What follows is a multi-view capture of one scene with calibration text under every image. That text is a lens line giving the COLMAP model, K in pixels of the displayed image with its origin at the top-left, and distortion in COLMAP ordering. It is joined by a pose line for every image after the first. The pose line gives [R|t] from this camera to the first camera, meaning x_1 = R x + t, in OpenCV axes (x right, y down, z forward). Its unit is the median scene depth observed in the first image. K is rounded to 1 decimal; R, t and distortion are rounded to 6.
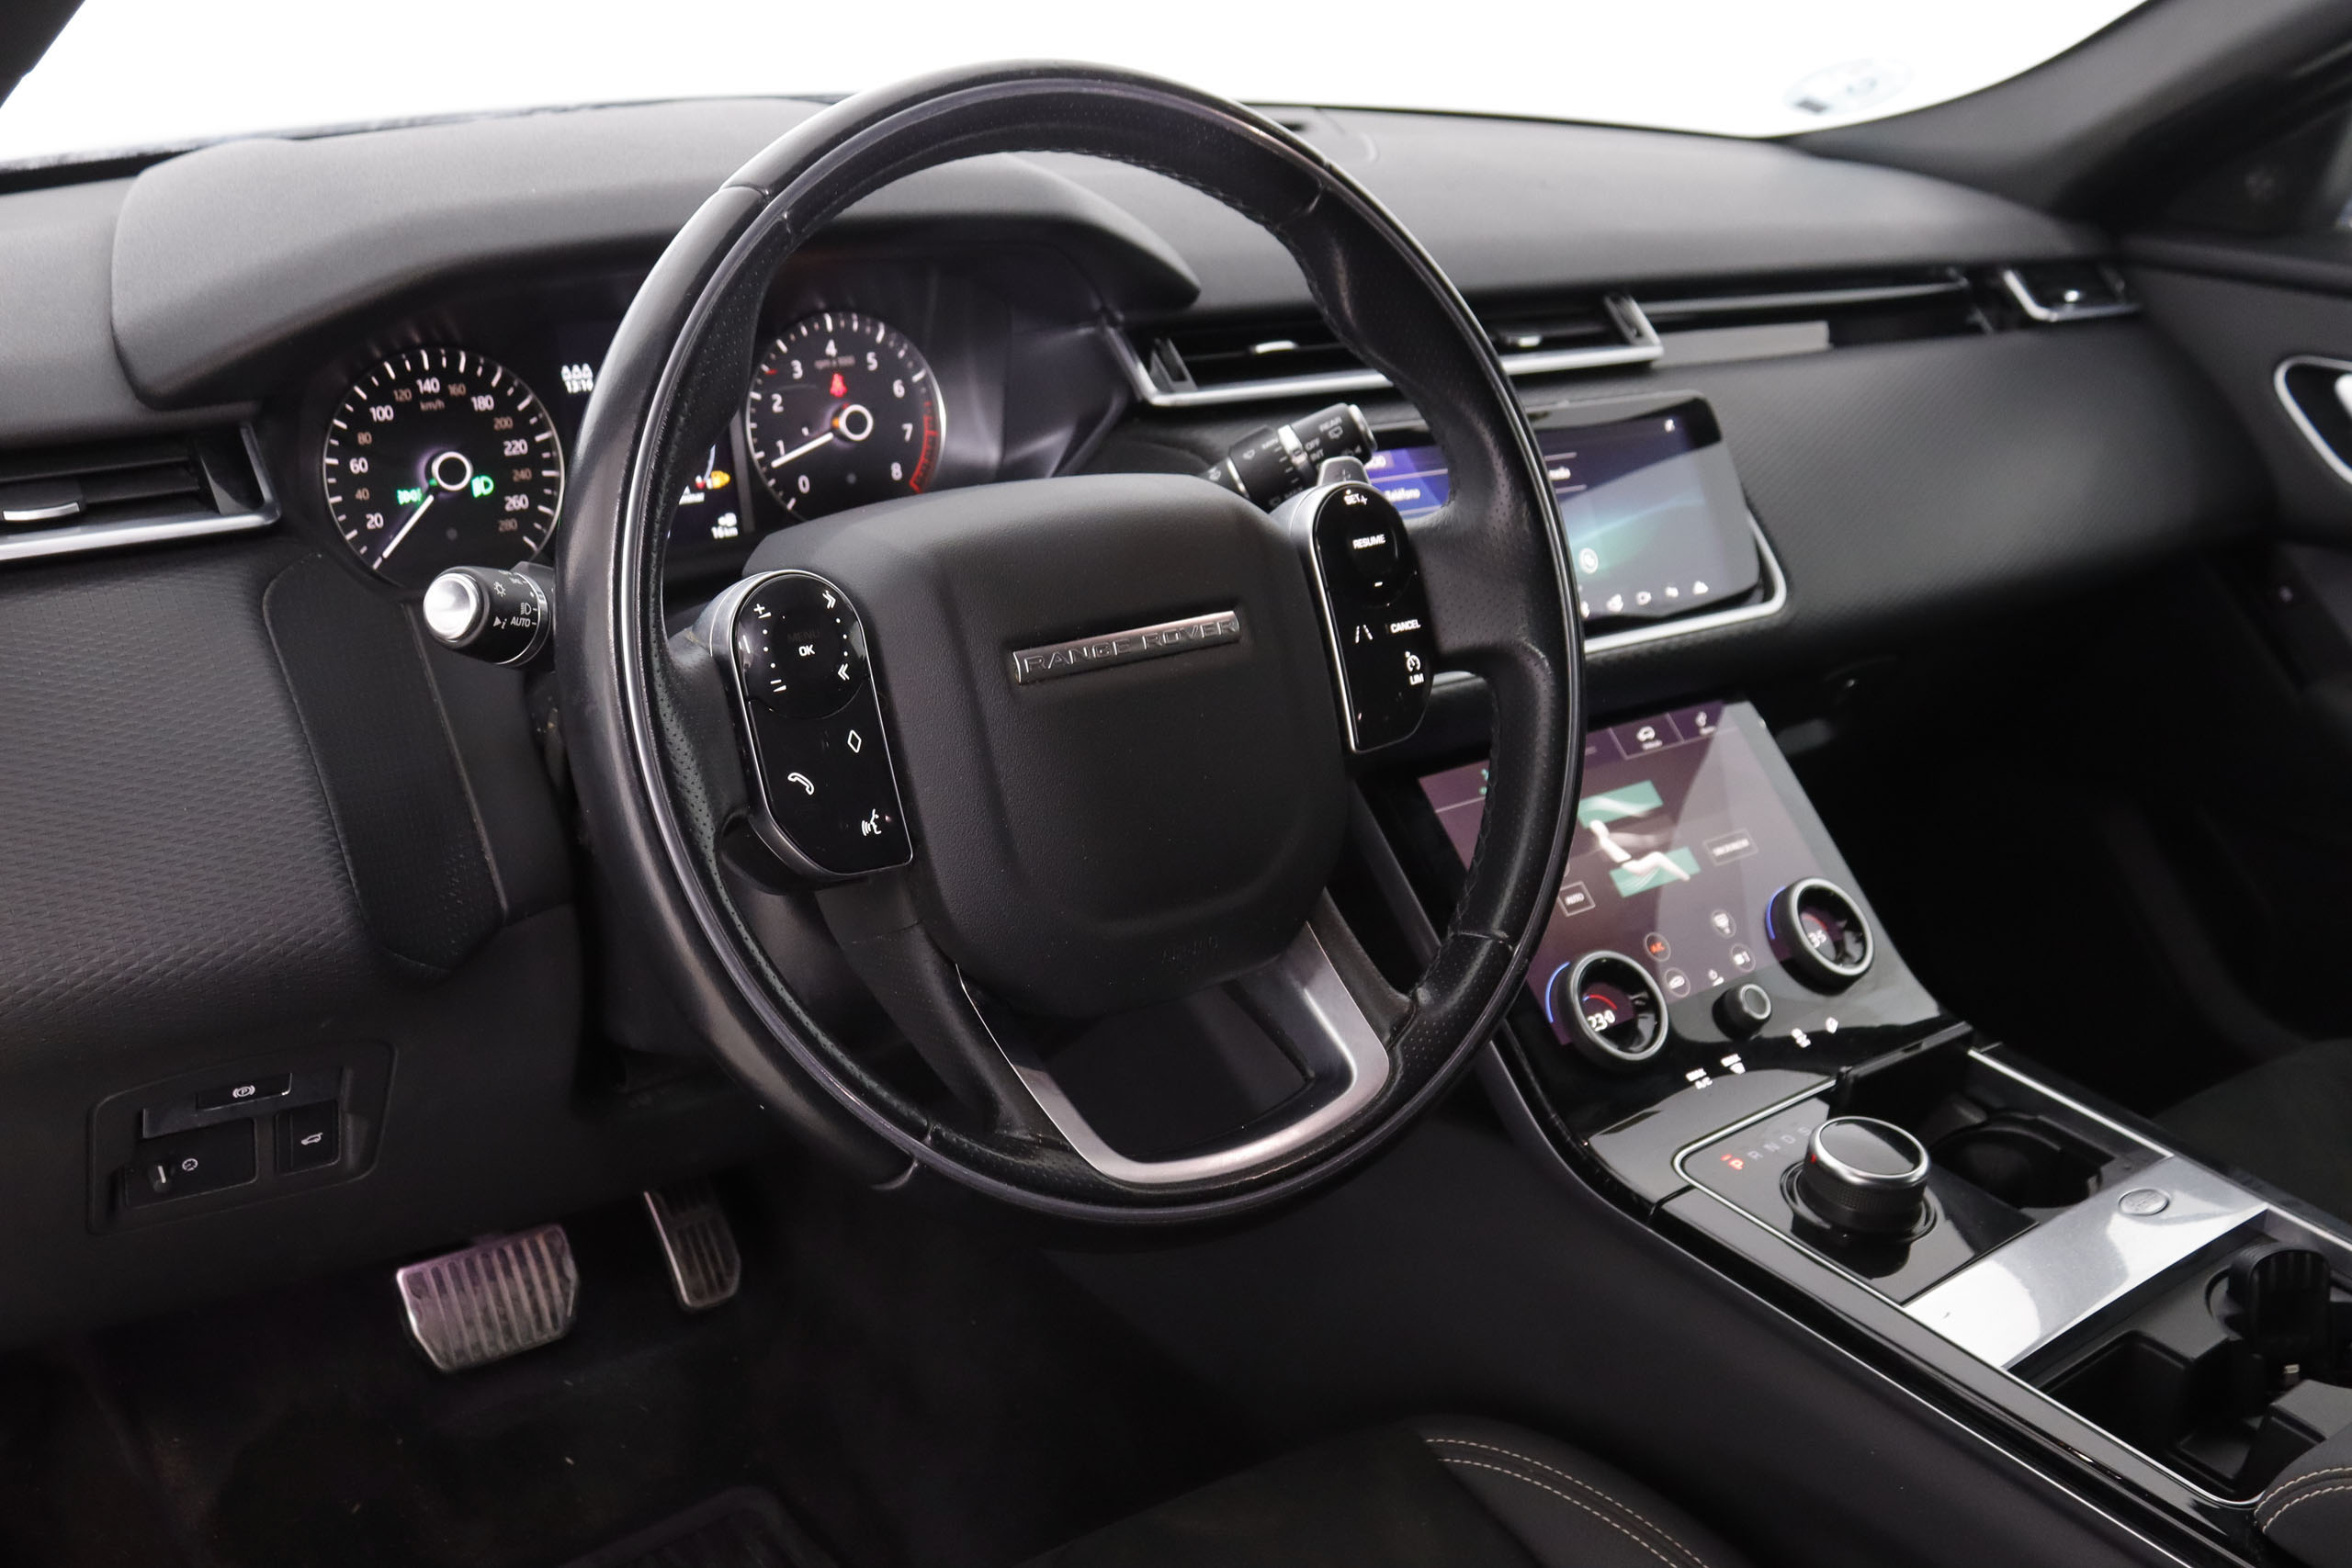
lens RADIAL K [[2463.6, 0, 1173.1], [0, 2463.6, 776.2], [0, 0, 1]] dist [-0.093771, 0.000000]
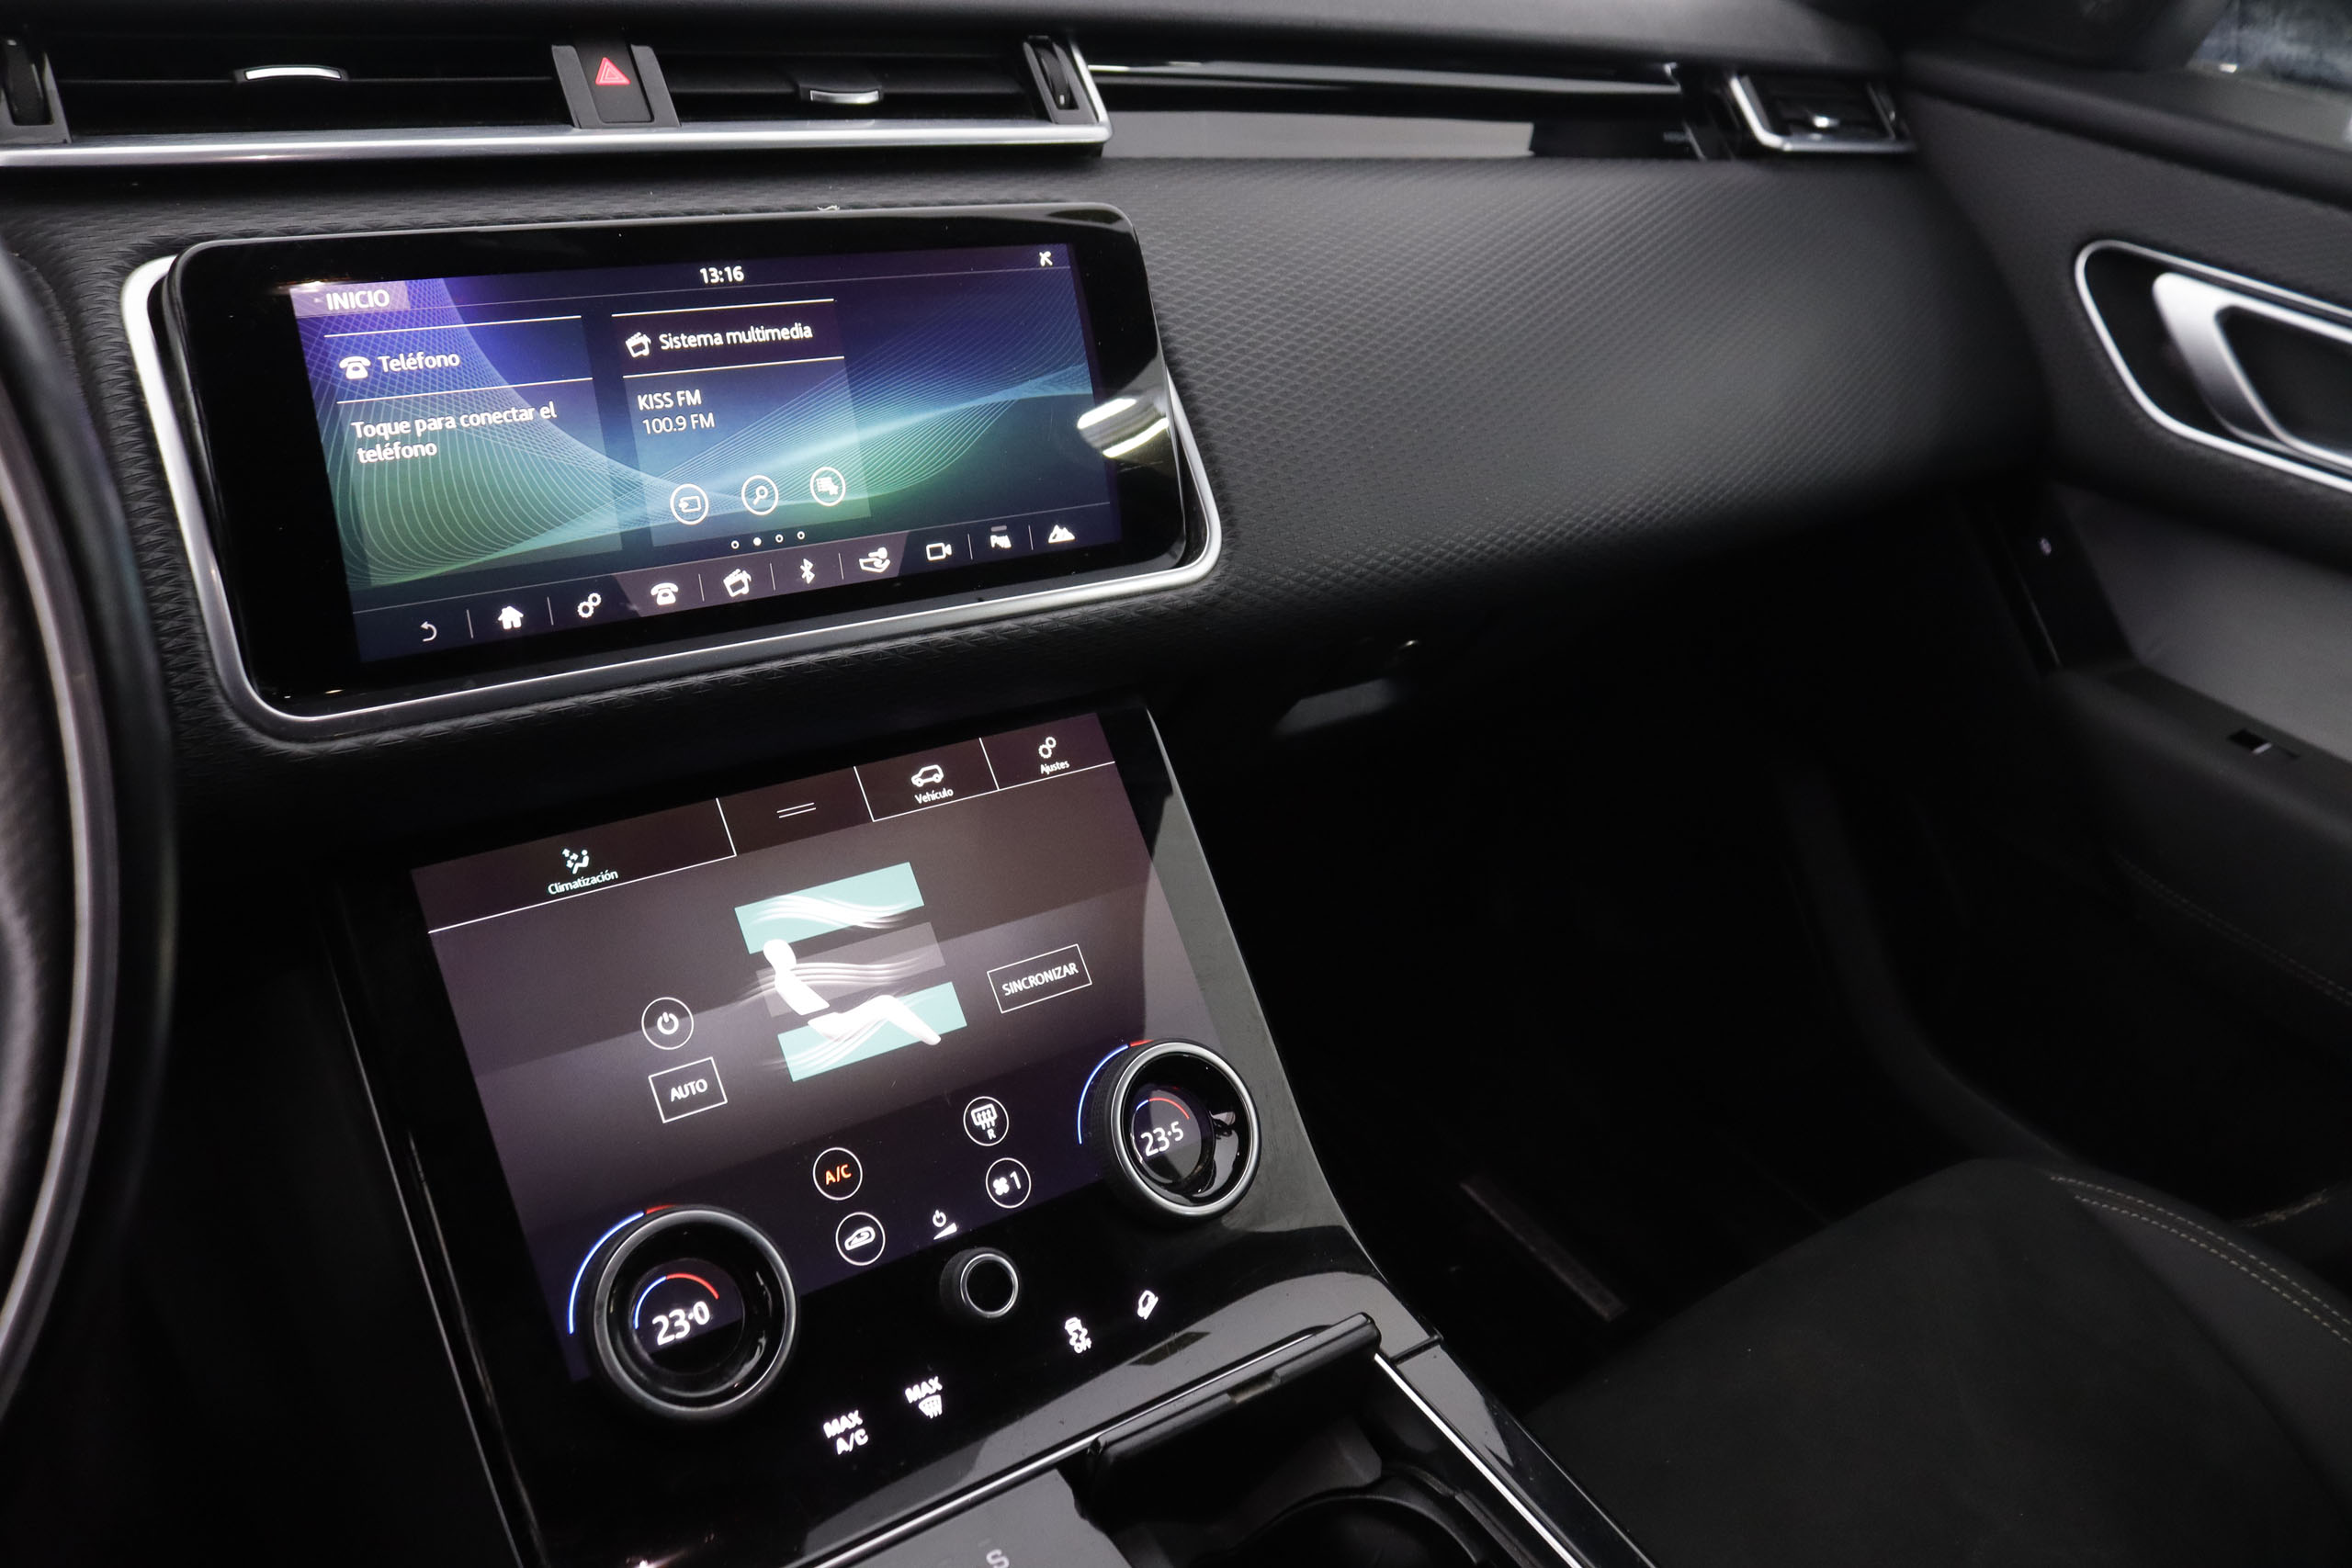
lens RADIAL K [[1961.9, 0, 1171.1], [0, 1961.9, 778.9], [0, 0, 1]] dist [-0.144278, 0.040113]
pose [[0.995282, 0.096350, 0.011385, 0.246584], [-0.096917, 0.981922, 0.162593, -0.100755], [0.004487, -0.162930, 0.986627, 0.521453]]
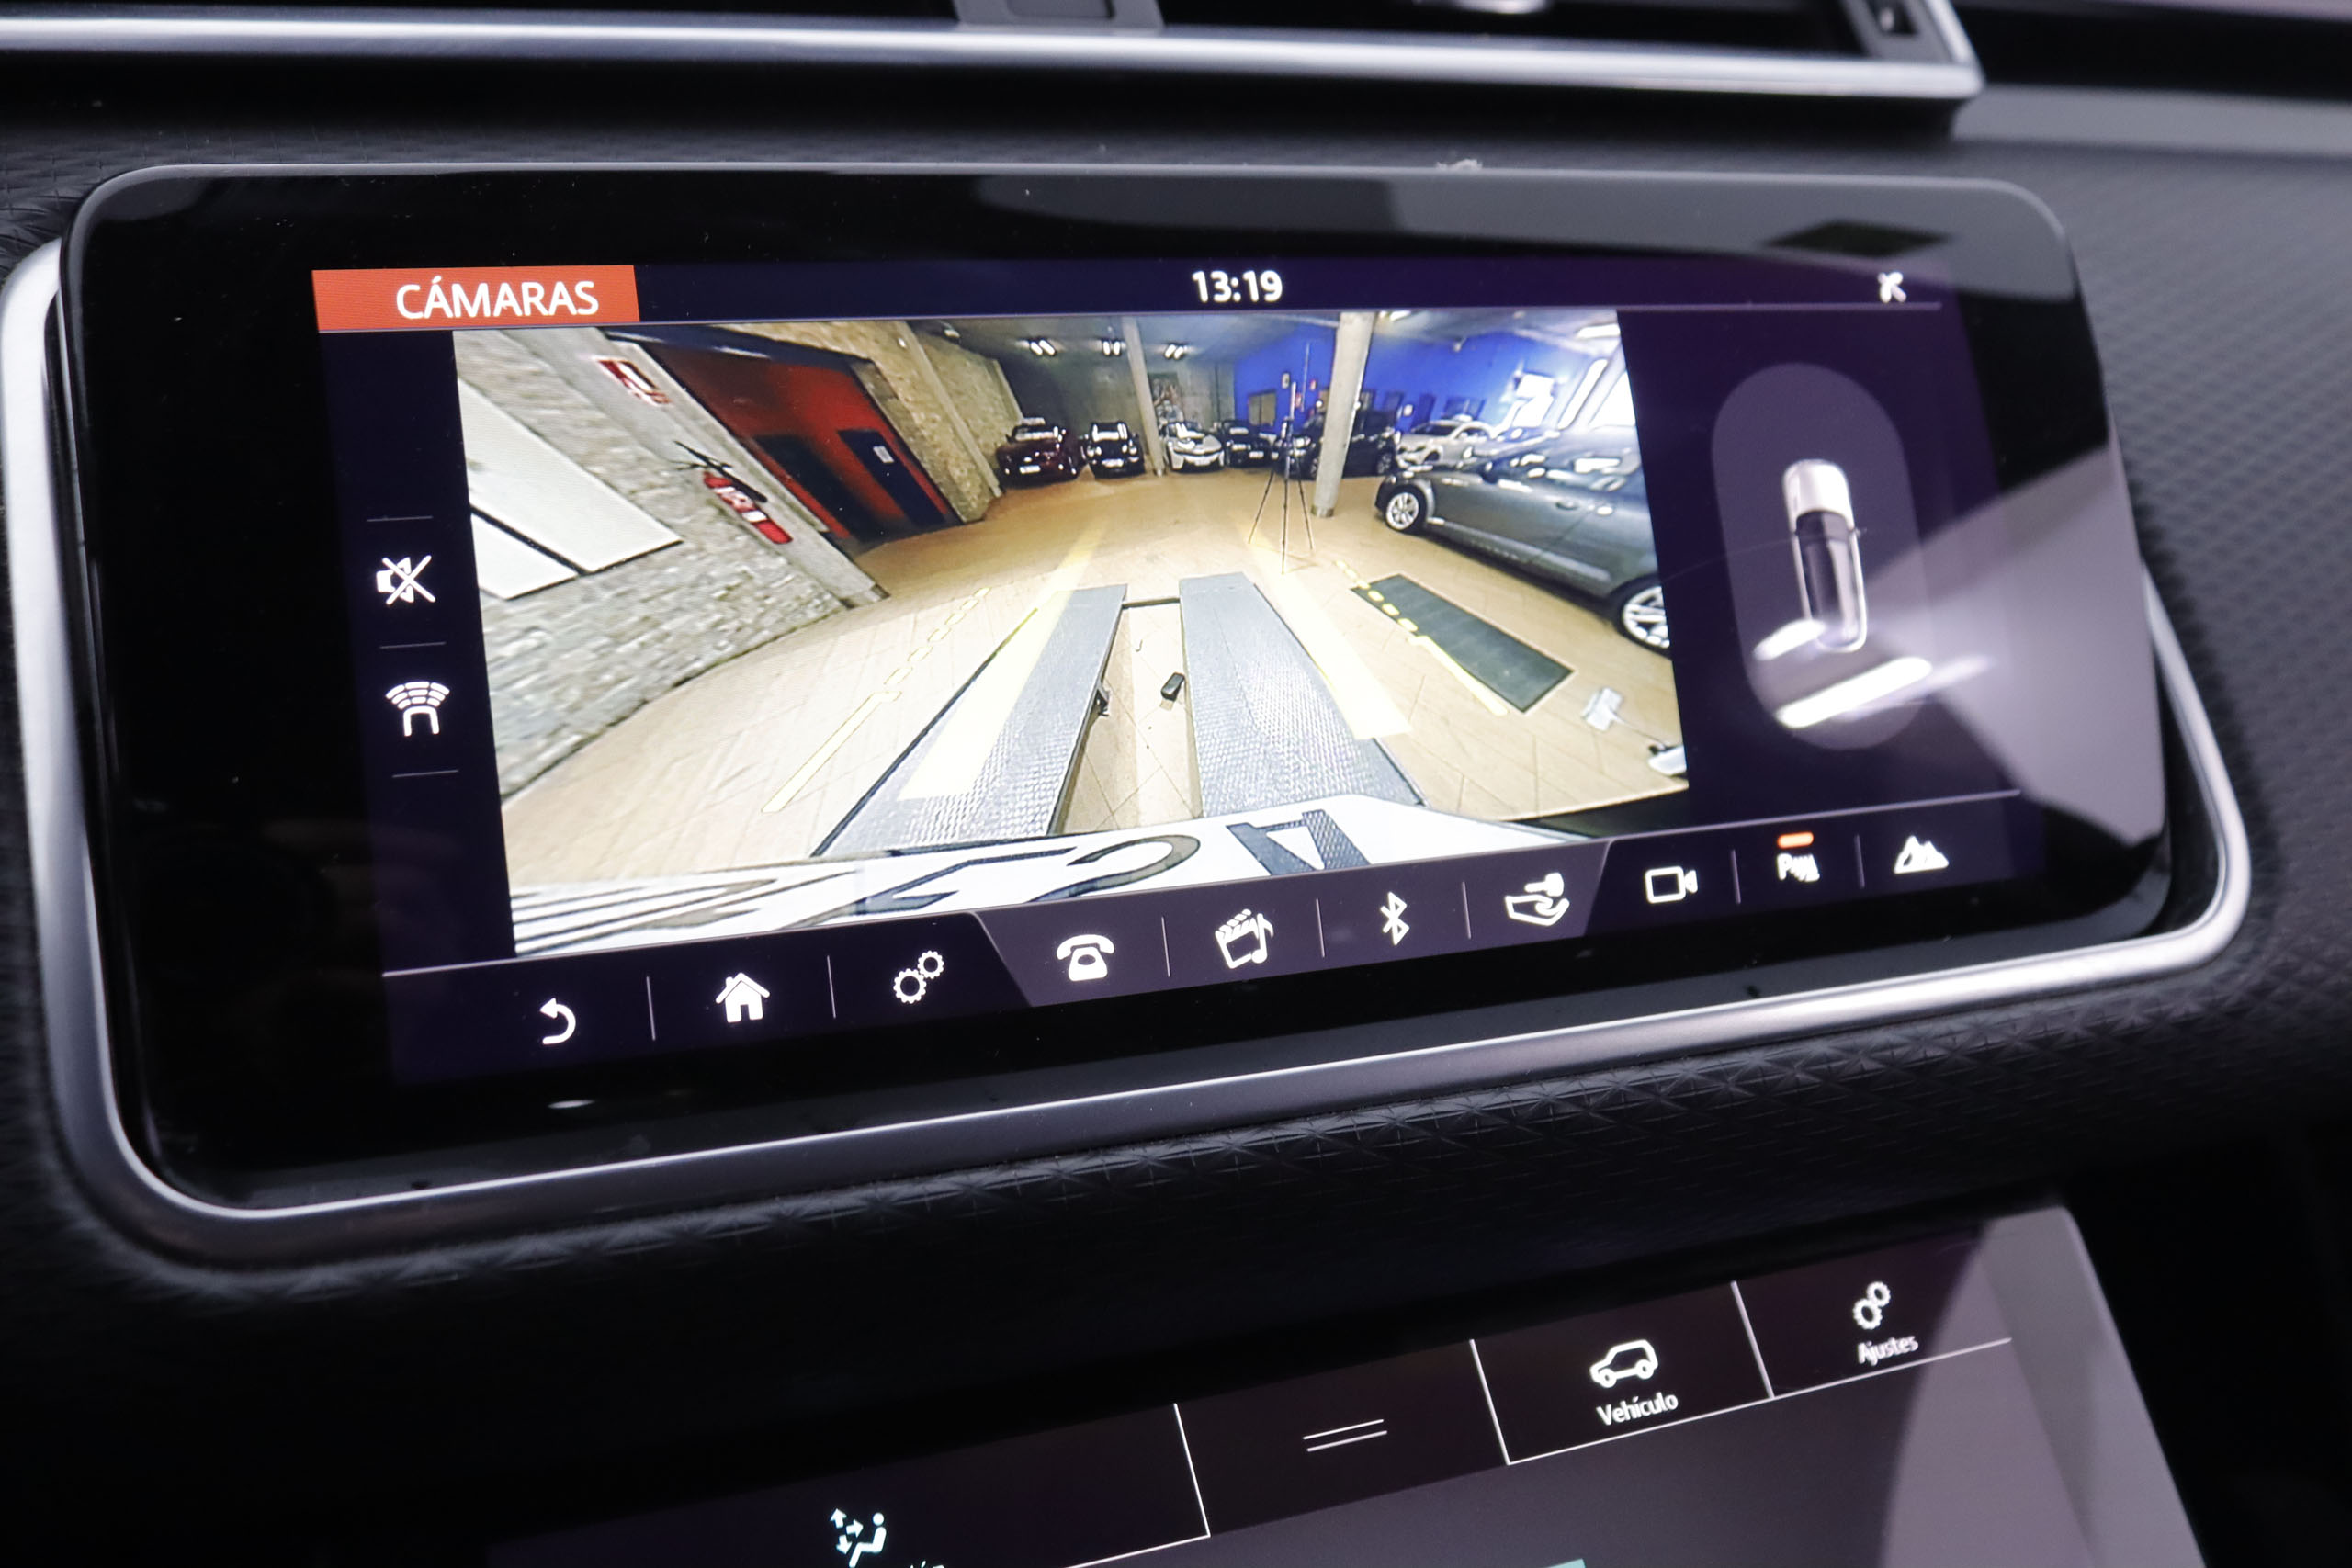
lens RADIAL K [[2531.0, 0, 1178.2], [0, 2531.0, 777.5], [0, 0, 1]] dist [-0.062017, 0.000000]
pose [[0.964526, 0.115647, -0.237308, 0.203579], [-0.110928, 0.993274, 0.033190, -0.087854], [0.239550, -0.005689, 0.970867, 0.705709]]
